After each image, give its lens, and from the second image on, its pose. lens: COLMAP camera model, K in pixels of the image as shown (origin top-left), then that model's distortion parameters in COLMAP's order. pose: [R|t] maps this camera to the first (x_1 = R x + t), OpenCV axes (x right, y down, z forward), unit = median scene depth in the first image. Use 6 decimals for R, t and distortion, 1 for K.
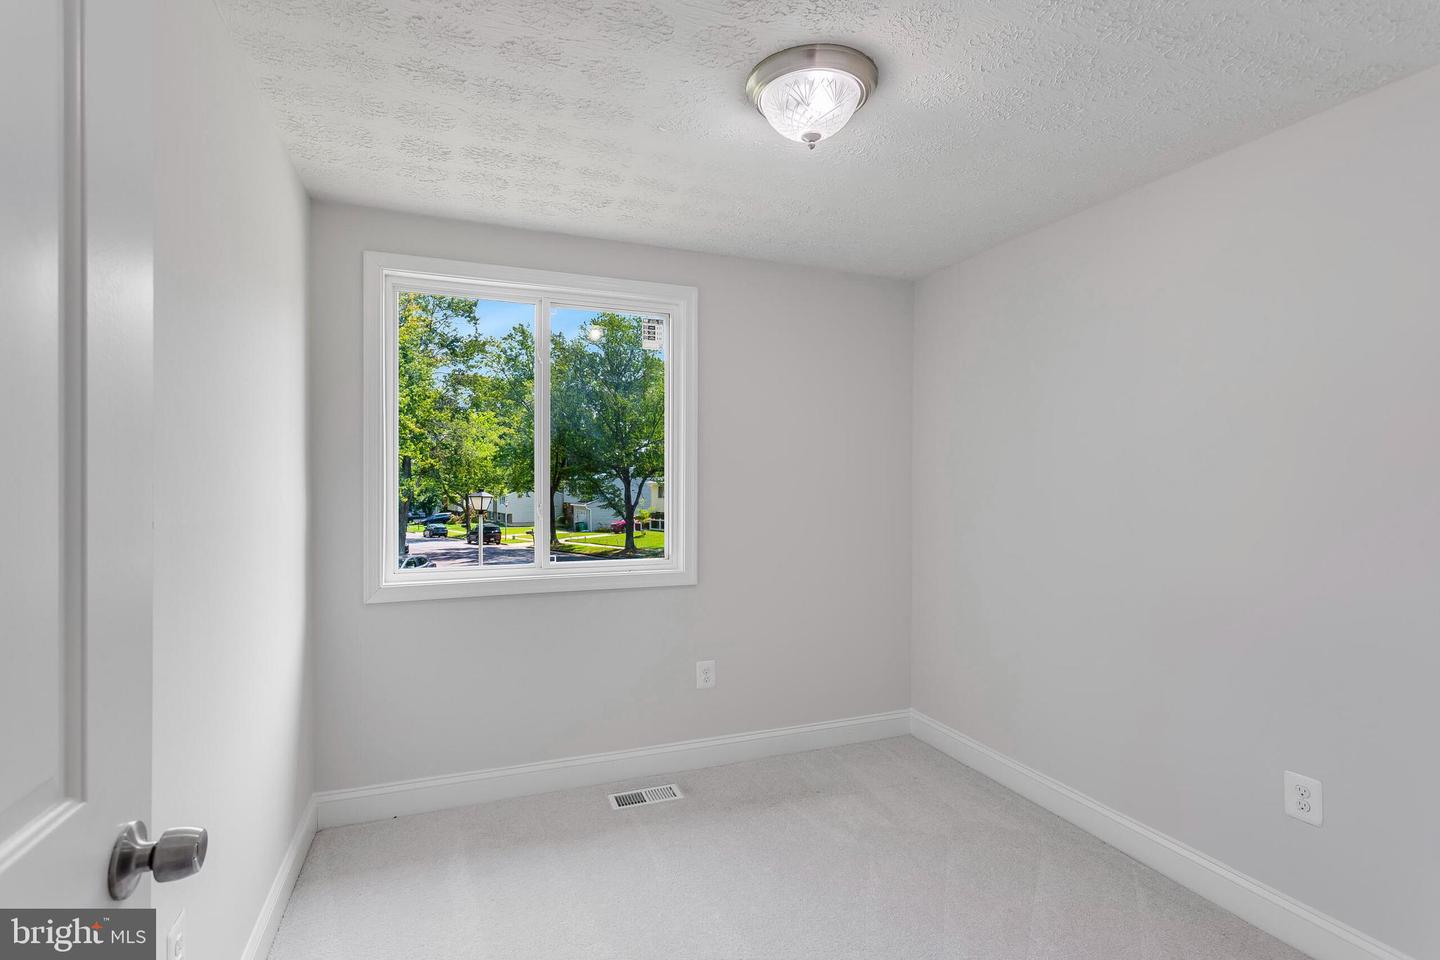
lens RADIAL K [[713.9, 0, 720.0], [0, 713.9, 480.0], [0, 0, 1]] dist [-0.001390, -0.000337]
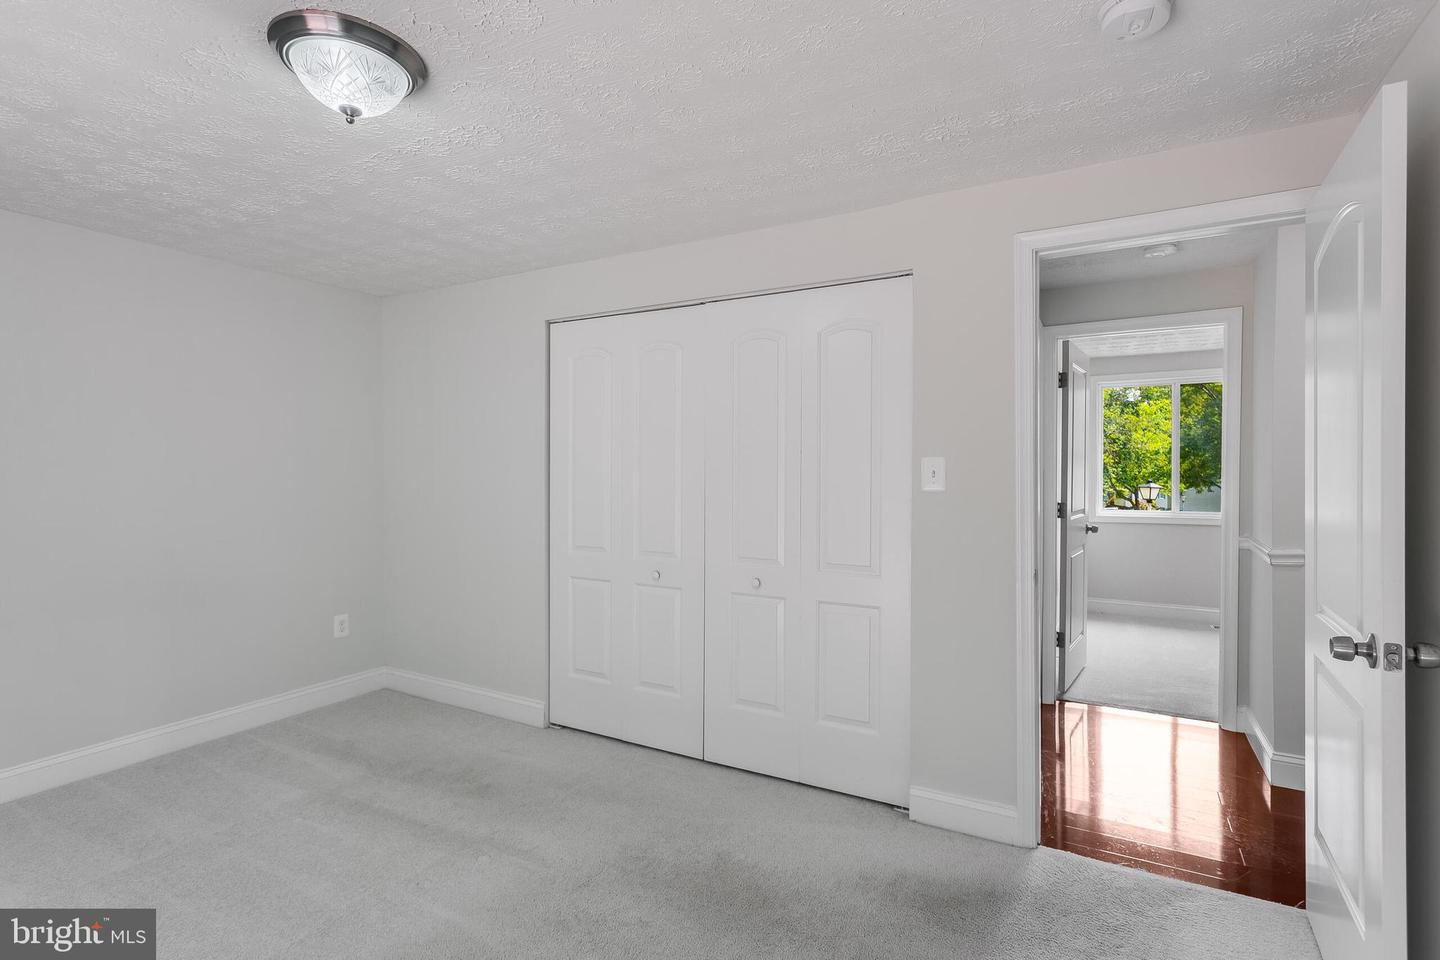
lens RADIAL K [[713.9, 0, 720.0], [0, 713.9, 480.0], [0, 0, 1]] dist [-0.001390, -0.000337]
pose [[0.645878, 0.006422, -0.763413, 0.118440], [0.000305, 0.999962, 0.008670, 0.000483], [0.763440, -0.005833, 0.645852, -0.338177]]
